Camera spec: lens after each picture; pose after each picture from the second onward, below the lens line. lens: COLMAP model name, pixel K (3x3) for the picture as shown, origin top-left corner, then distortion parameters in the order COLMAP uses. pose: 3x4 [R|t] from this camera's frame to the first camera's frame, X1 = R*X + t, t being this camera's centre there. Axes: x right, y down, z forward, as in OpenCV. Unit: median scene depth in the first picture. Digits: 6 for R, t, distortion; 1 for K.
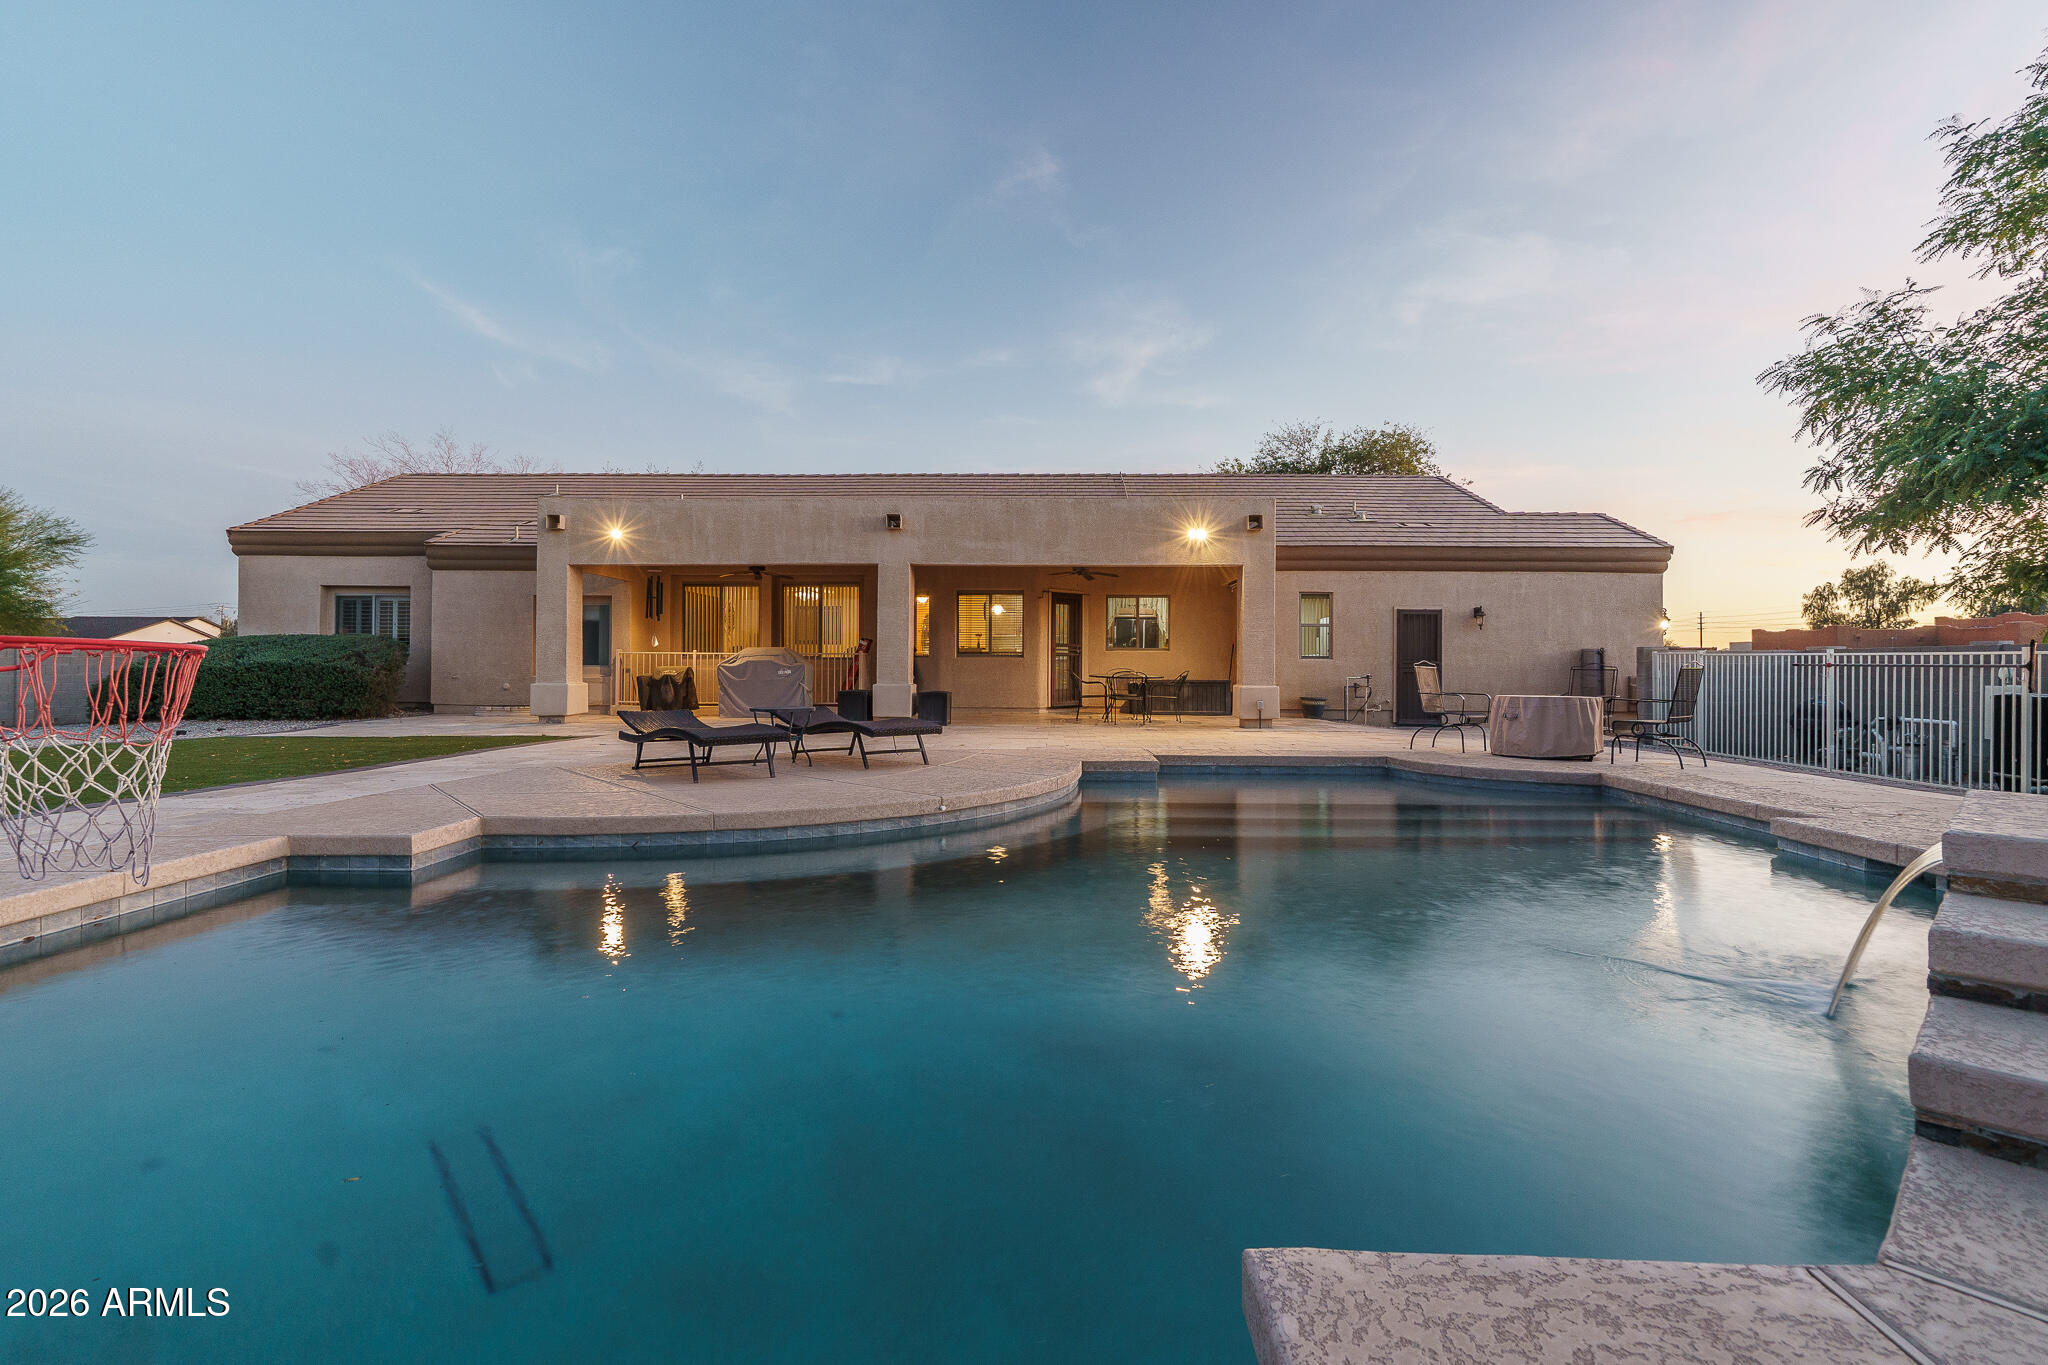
lens RADIAL K [[971.8, 0, 1040.1], [0, 971.8, 656.2], [0, 0, 1]] dist [0.000735, 0.000775]
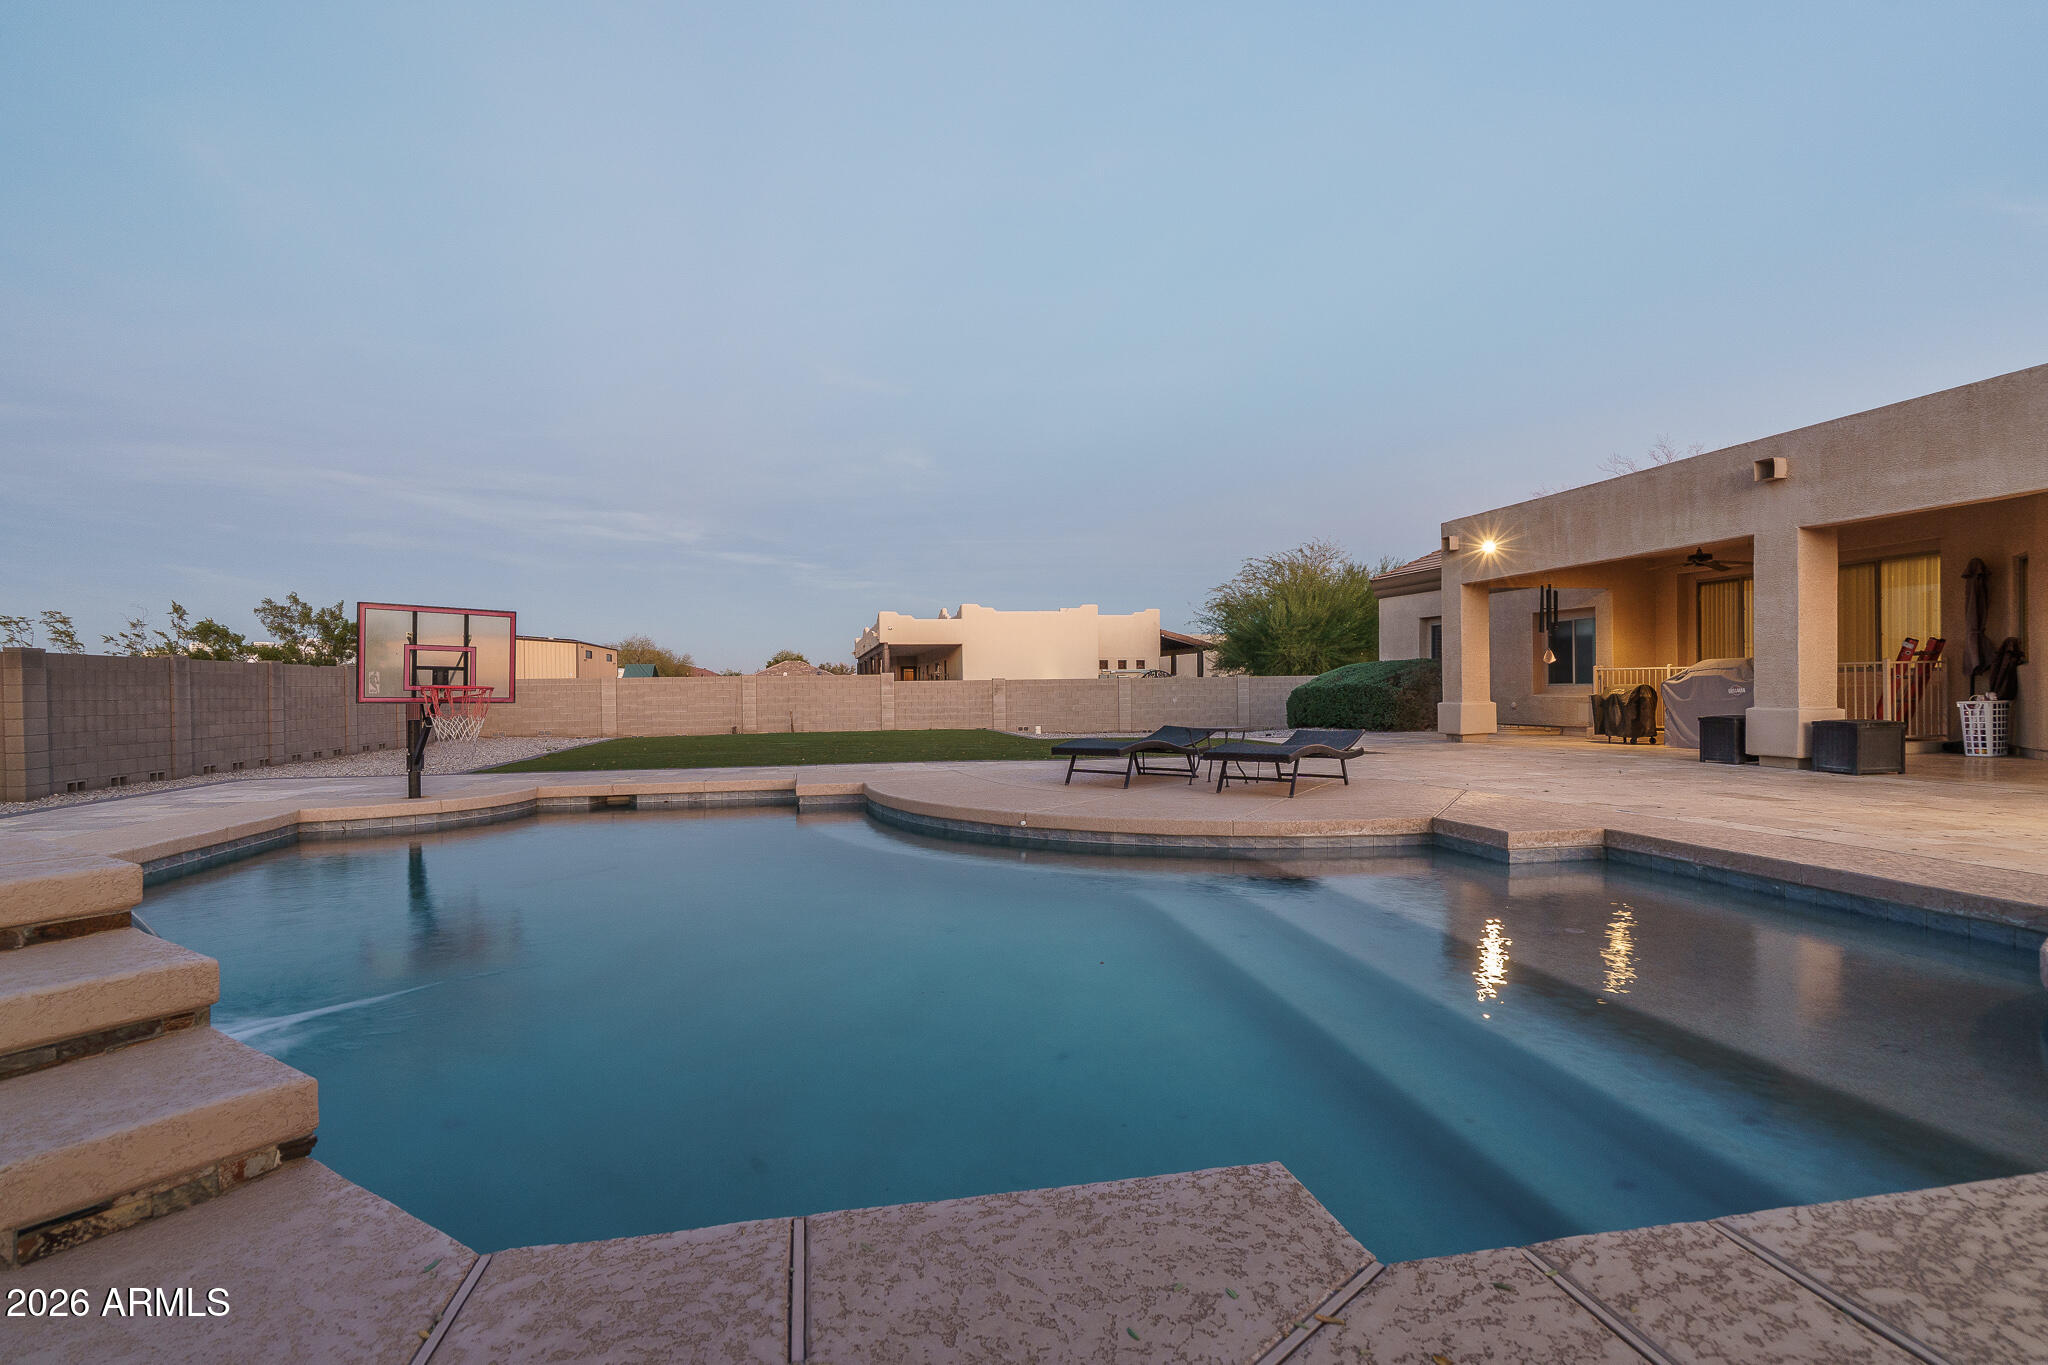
lens RADIAL K [[979.0, 0, 1017.1], [0, 979.0, 691.3], [0, 0, 1]] dist [0.001016, 0.000261]
pose [[0.222119, -0.002107, -0.975017, 0.357379], [0.019555, 0.999806, 0.002294, 0.004466], [0.974823, -0.019576, 0.222117, 0.293509]]
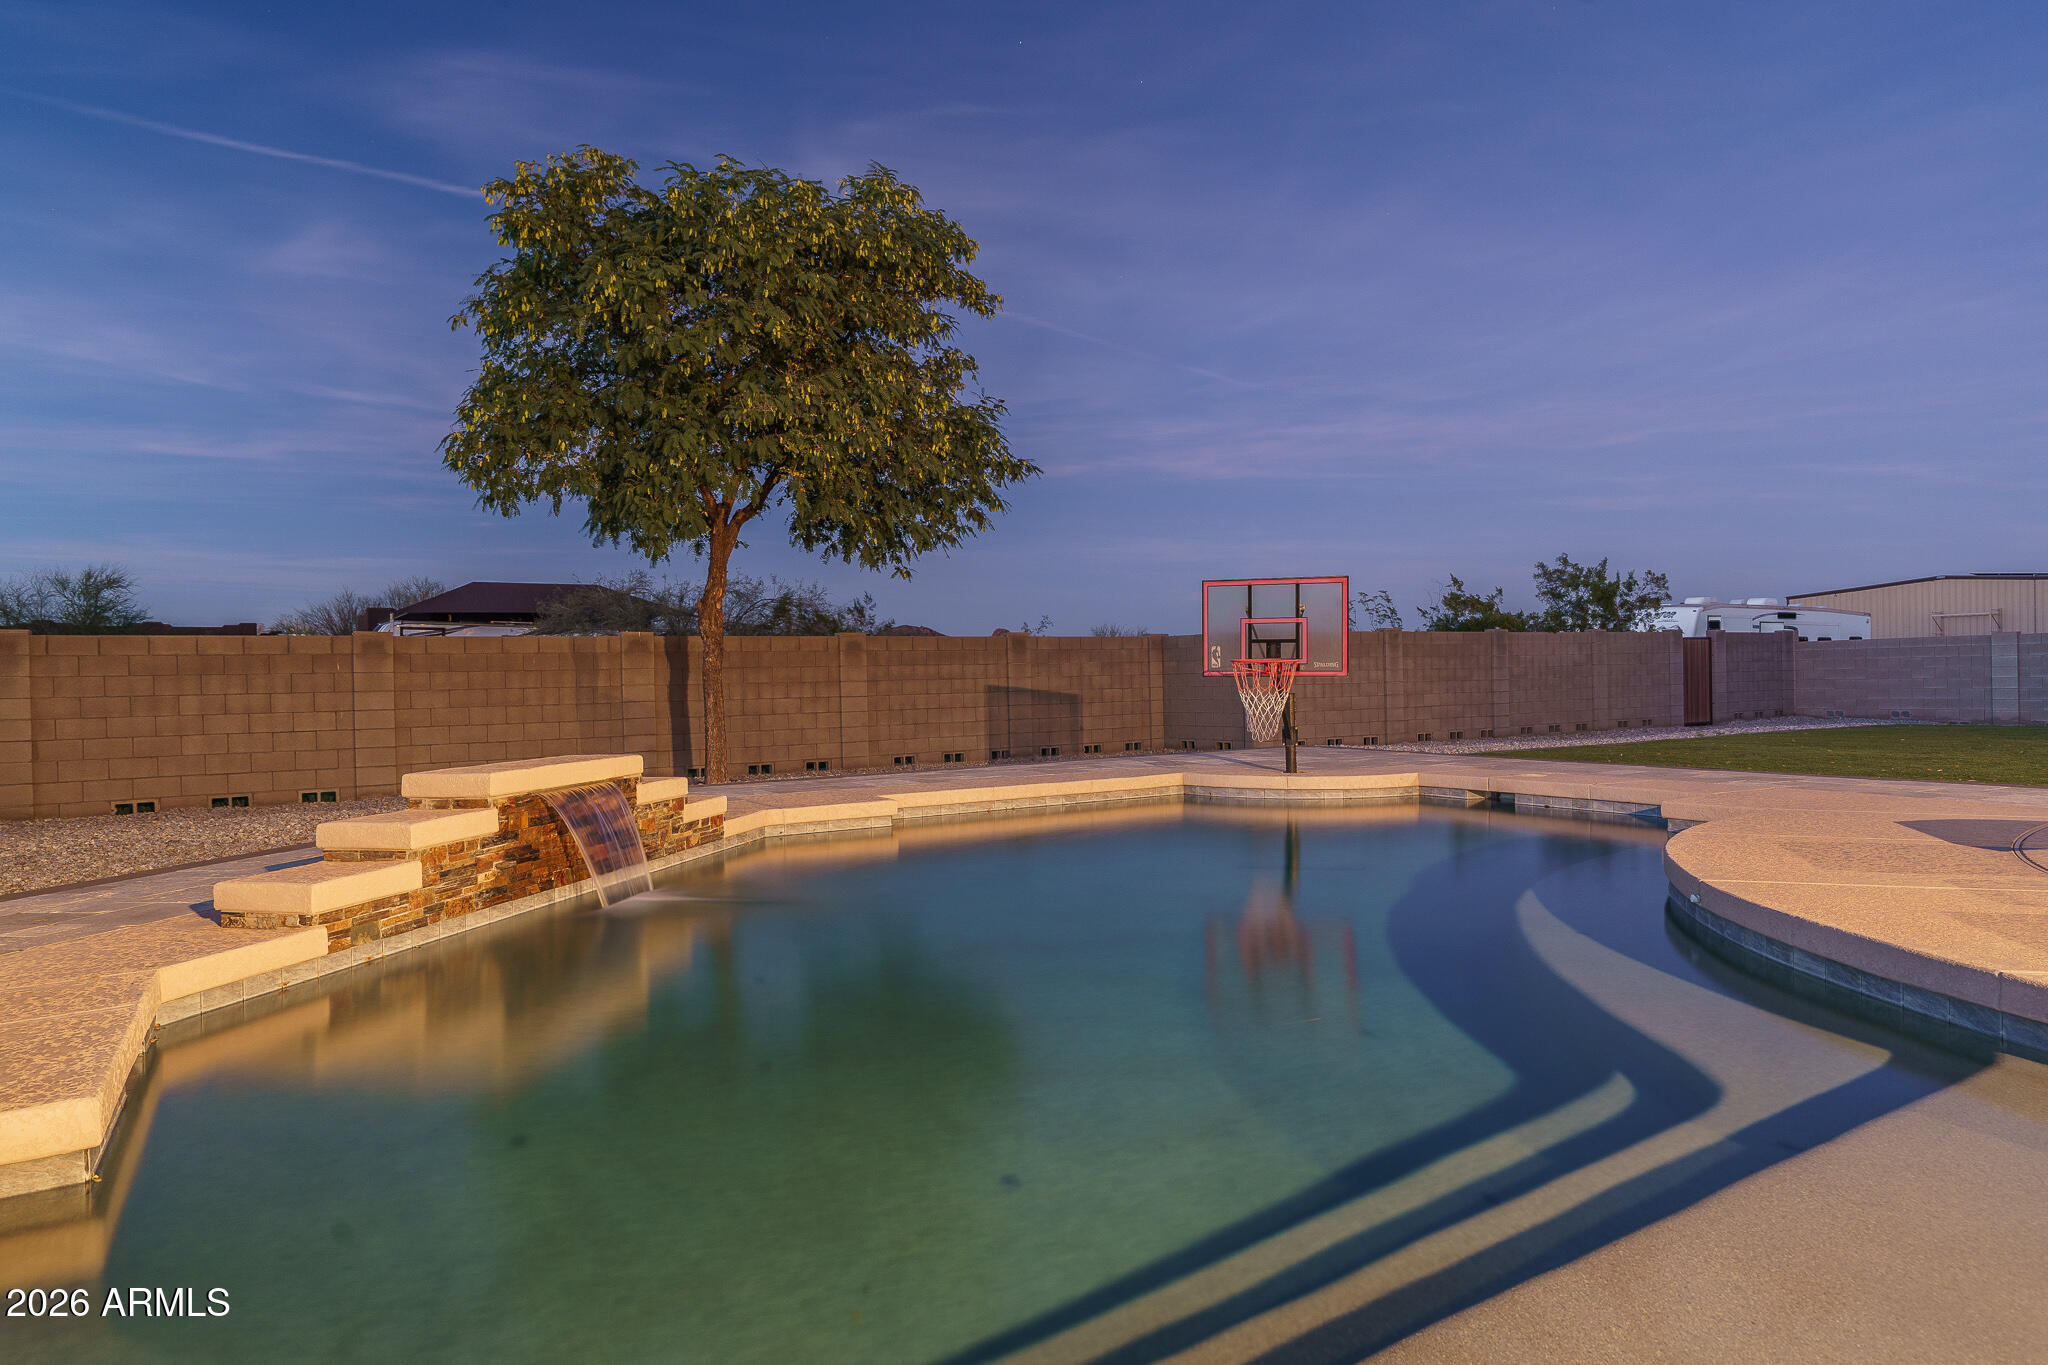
lens RADIAL K [[1191.8, 0, 1017.5], [0, 1191.8, 690.4], [0, 0, 1]] dist [0.004982, 0.001723]
pose [[-0.841635, 0.019063, -0.539710, 0.241000], [0.020553, 0.999783, 0.003261, 0.007899], [0.539655, -0.008348, -0.841845, 0.533394]]
